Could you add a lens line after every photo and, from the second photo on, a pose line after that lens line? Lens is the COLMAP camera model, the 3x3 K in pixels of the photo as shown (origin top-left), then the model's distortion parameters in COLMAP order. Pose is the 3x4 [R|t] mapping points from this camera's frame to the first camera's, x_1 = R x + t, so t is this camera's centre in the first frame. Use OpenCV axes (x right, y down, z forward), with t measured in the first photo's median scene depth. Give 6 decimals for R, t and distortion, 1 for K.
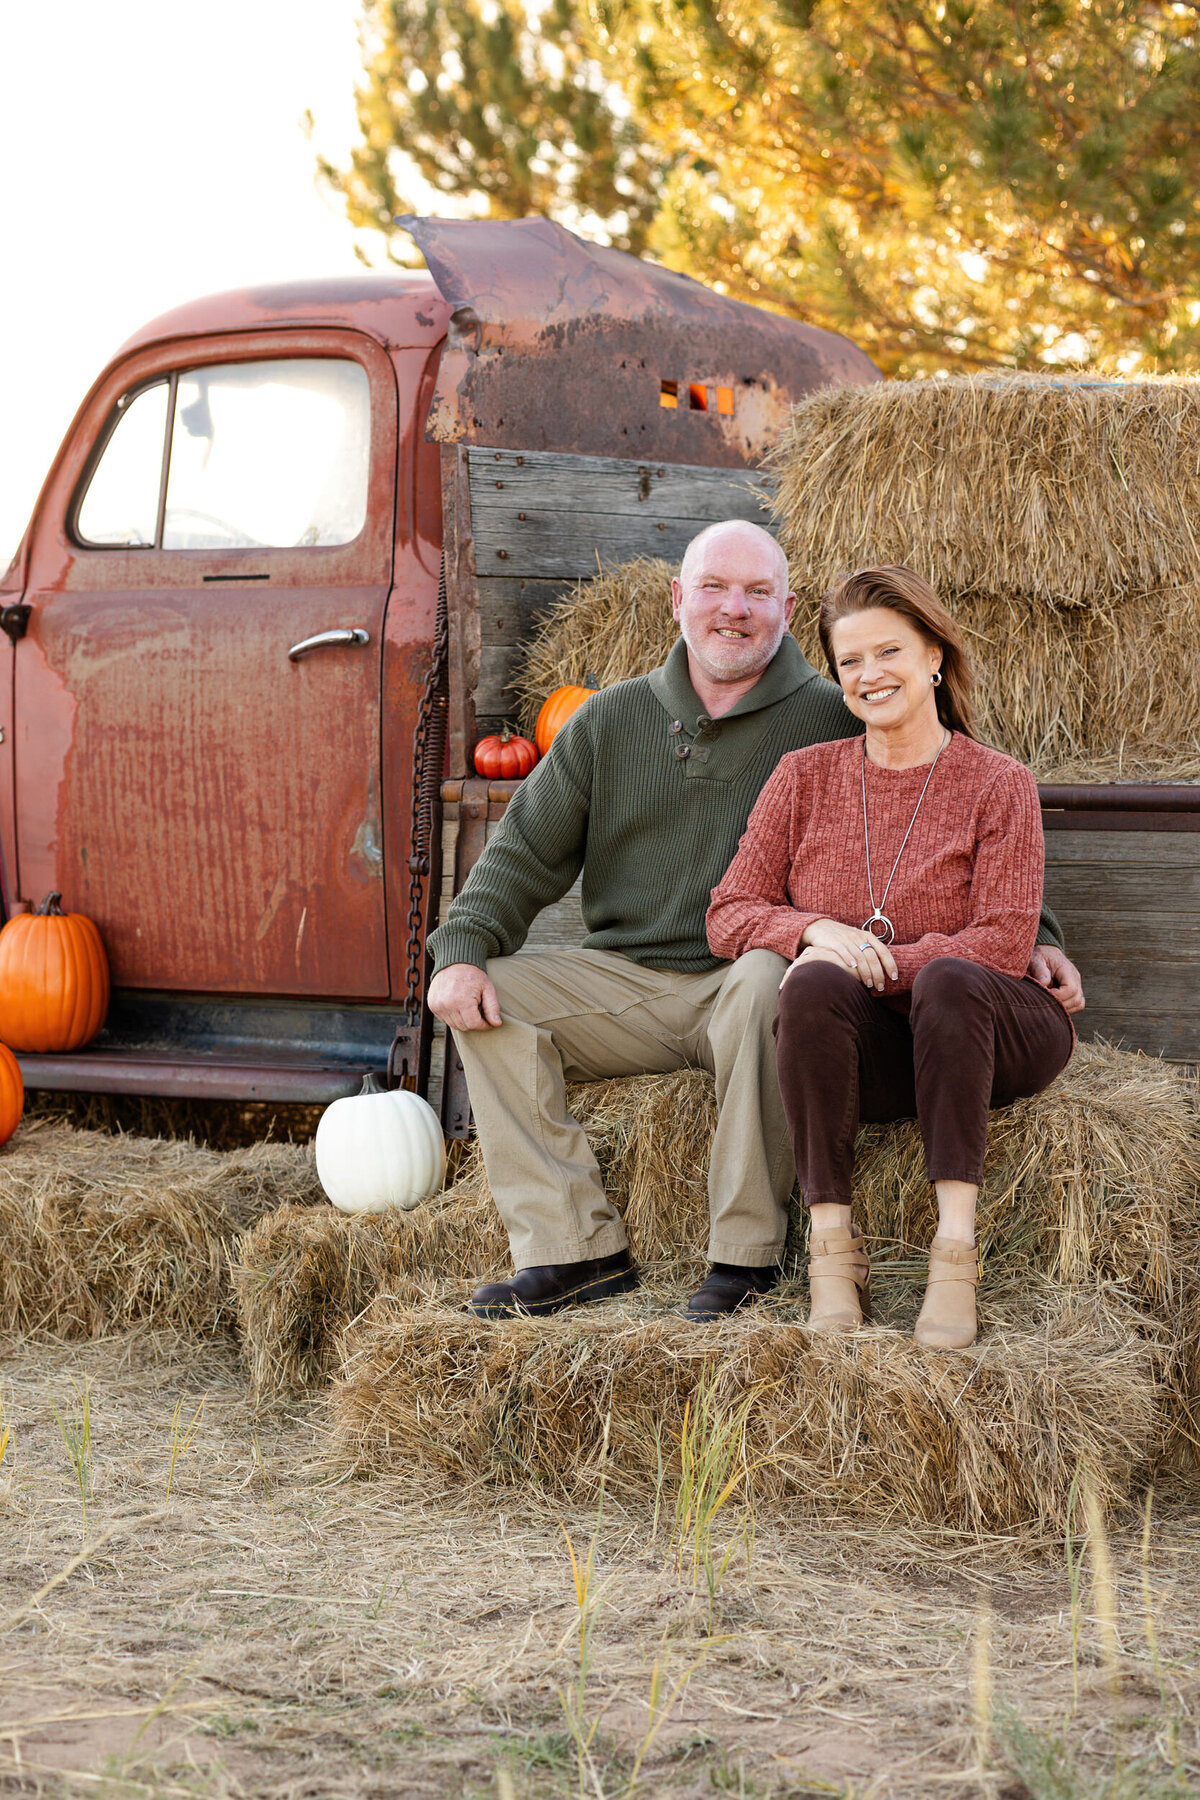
lens RADIAL K [[4432.5, 0, 553.1], [0, 4432.5, 943.9], [0, 0, 1]] dist [-0.061245, 1.935354]
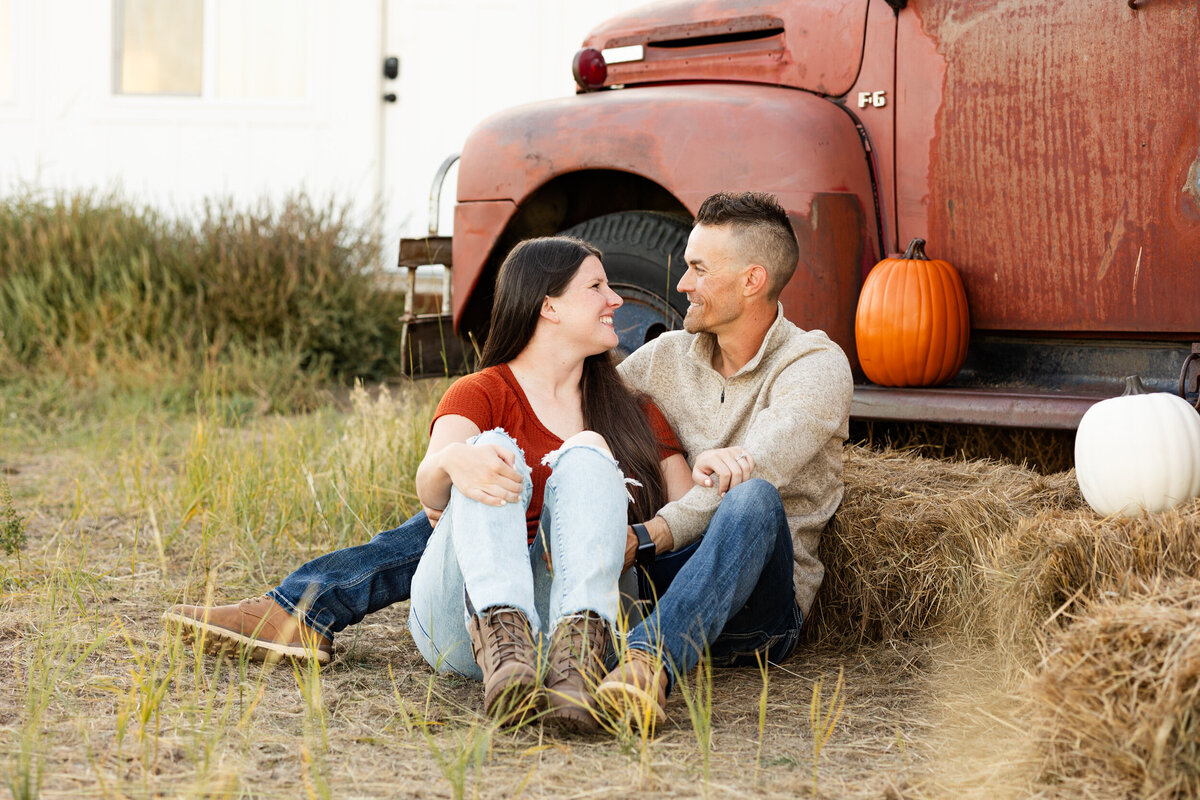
lens RADIAL K [[3002.6, 0, 596.0], [0, 3002.6, 377.3], [0, 0, 1]] dist [0.006315, 0.750901]
pose [[0.939426, 0.017203, -0.342320, 0.065065], [-0.028174, 0.999236, -0.027101, 0.044767], [0.341593, 0.035104, 0.939192, 0.299417]]
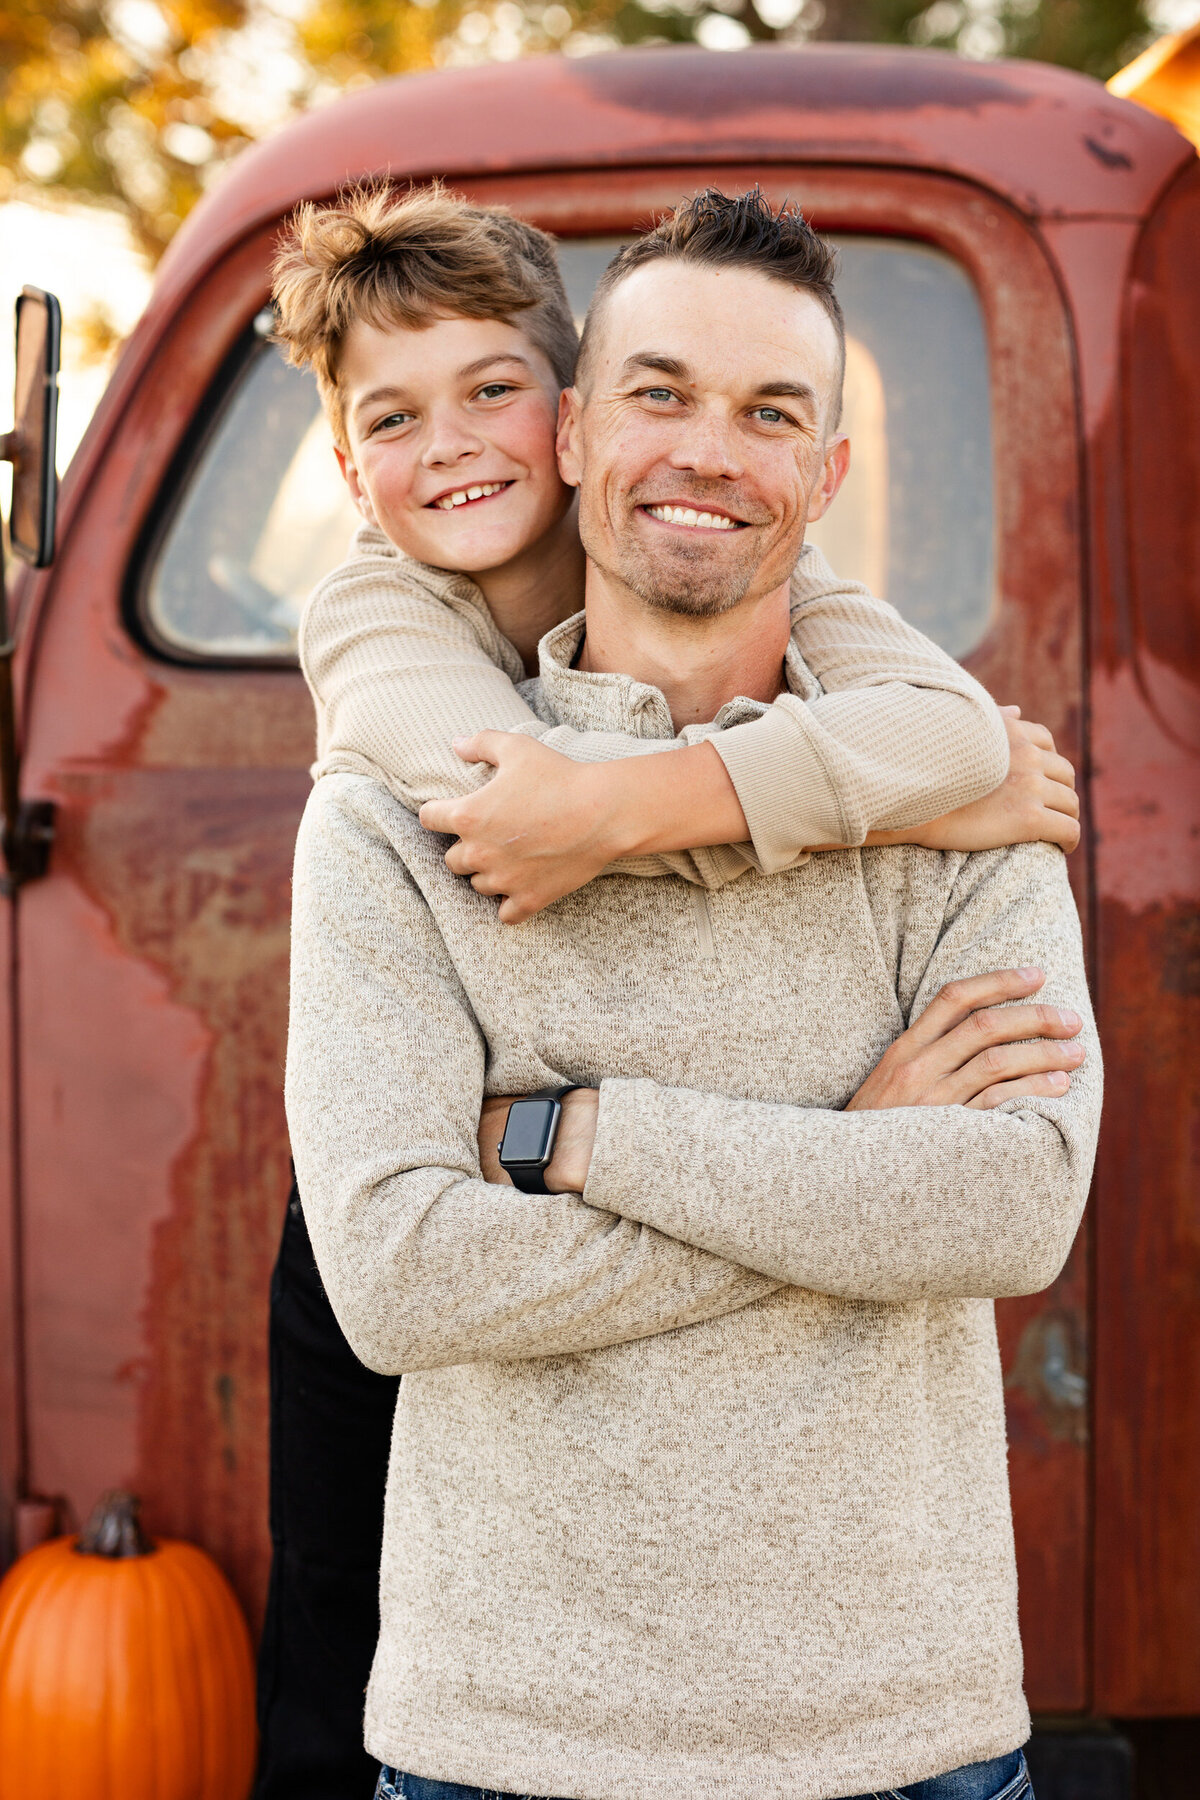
lens RADIAL K [[4503.9, 0, 537.7], [0, 4503.9, 903.6], [0, 0, 1]] dist [0.006315, 0.750901]
pose [[0.902208, -0.029292, 0.430305, -0.271645], [0.027080, 0.999570, 0.011265, -0.073095], [-0.430450, 0.001489, 0.902613, 0.618600]]
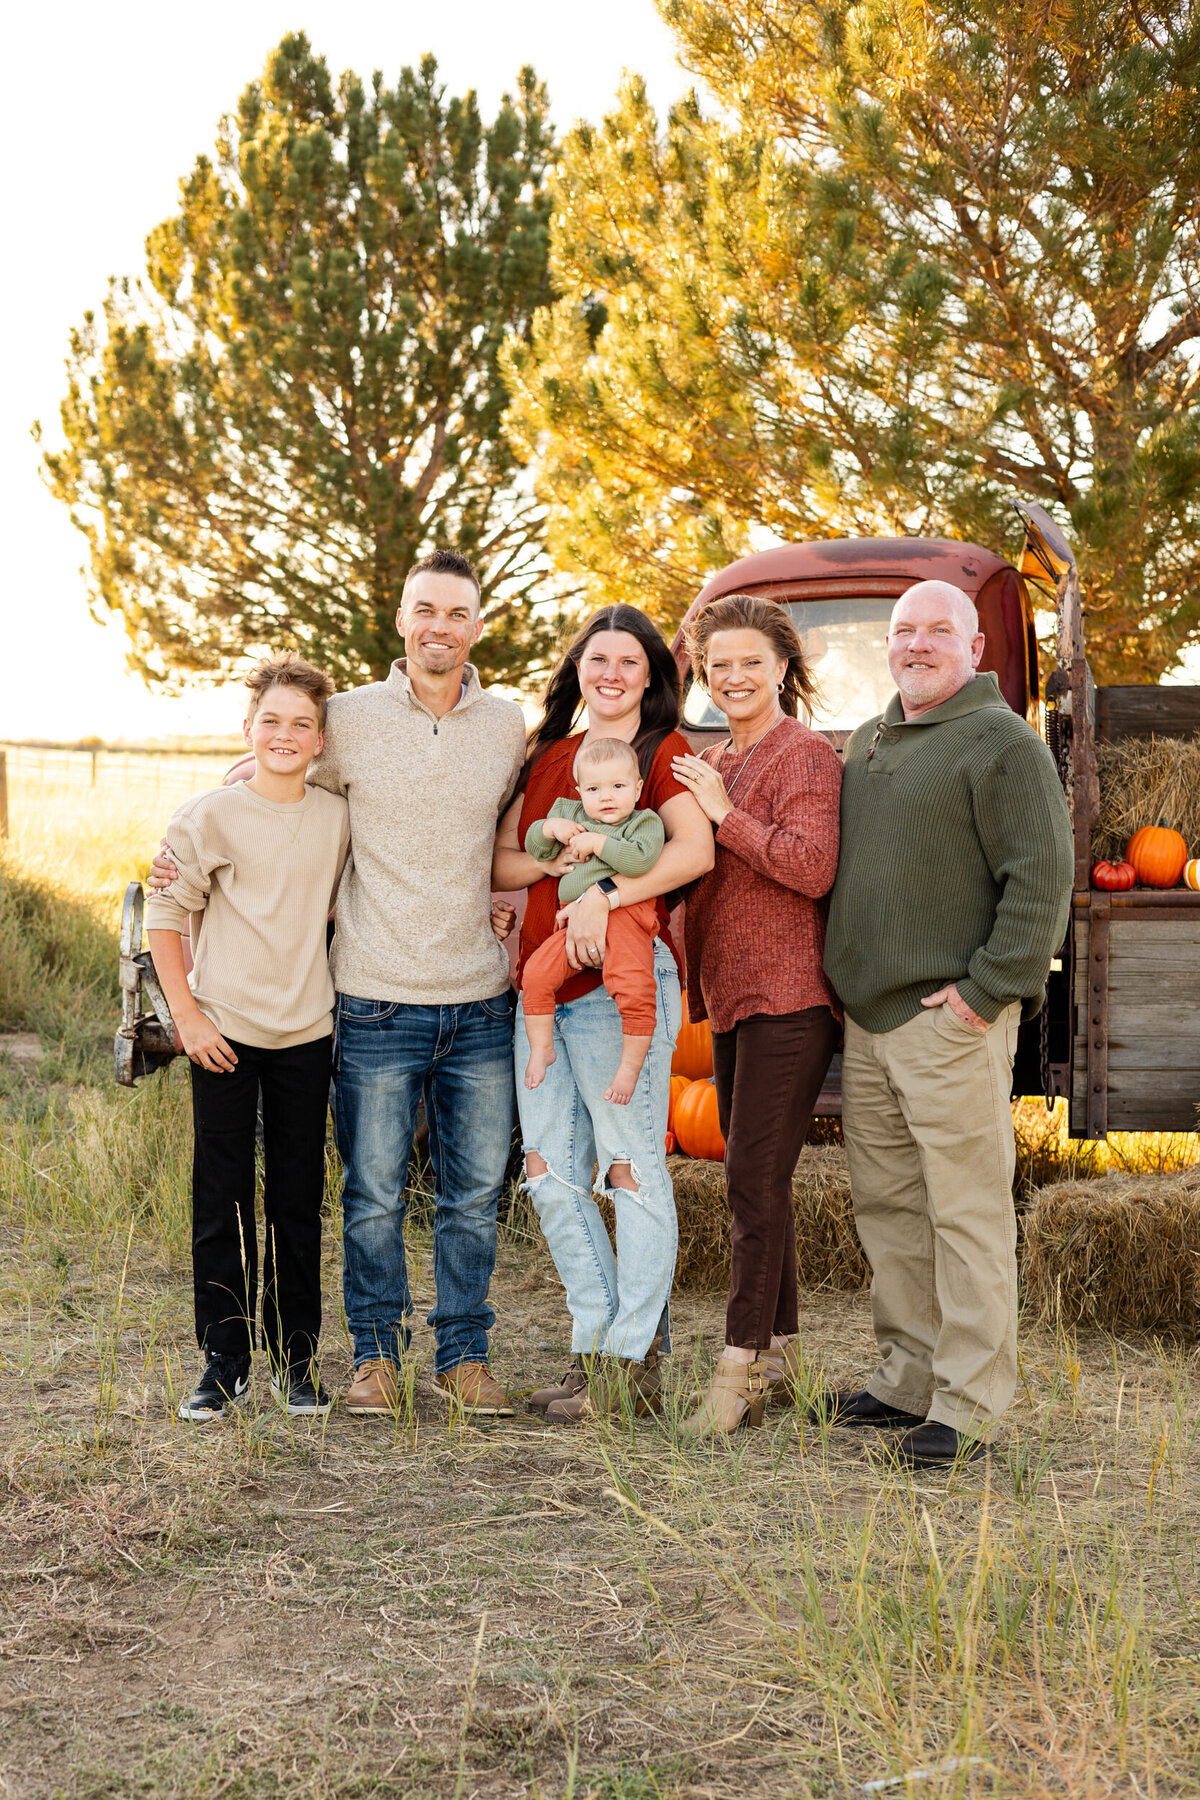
lens RADIAL K [[2842.6, 0, 548.0], [0, 2842.6, 1024.1], [0, 0, 1]] dist [0.022346, -0.050825]
pose [[0.970789, -0.025294, 0.238598, -0.384653], [0.020844, 0.999559, 0.021158, -0.016002], [-0.239028, -0.015567, 0.970888, 0.130033]]
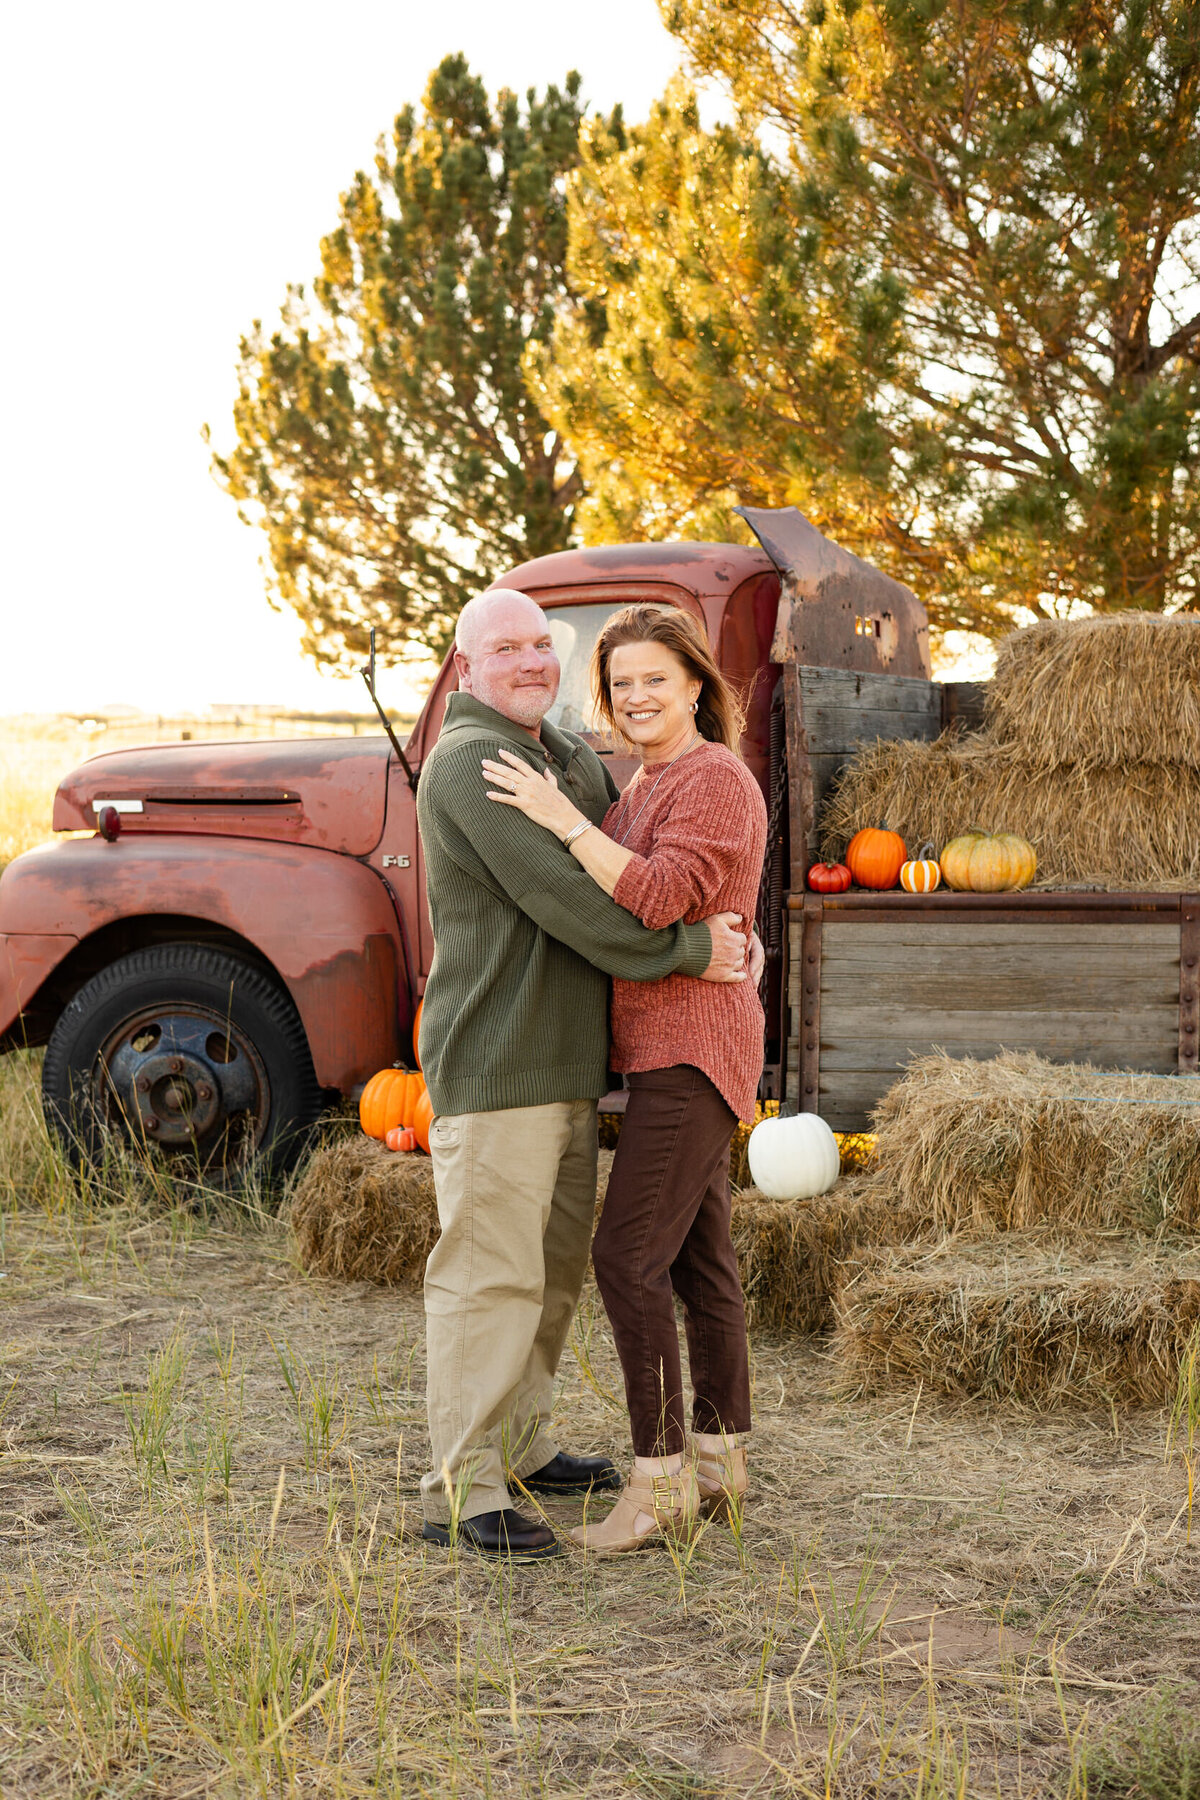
lens RADIAL K [[2713.0, 0, 600.4], [0, 2713.0, 870.1], [0, 0, 1]] dist [-0.000889, 0.056699]
pose [[0.988523, -0.018958, 0.149879, -0.204152], [0.021910, 0.999597, -0.018069, -0.028123], [-0.149476, 0.021145, 0.988539, 0.118068]]
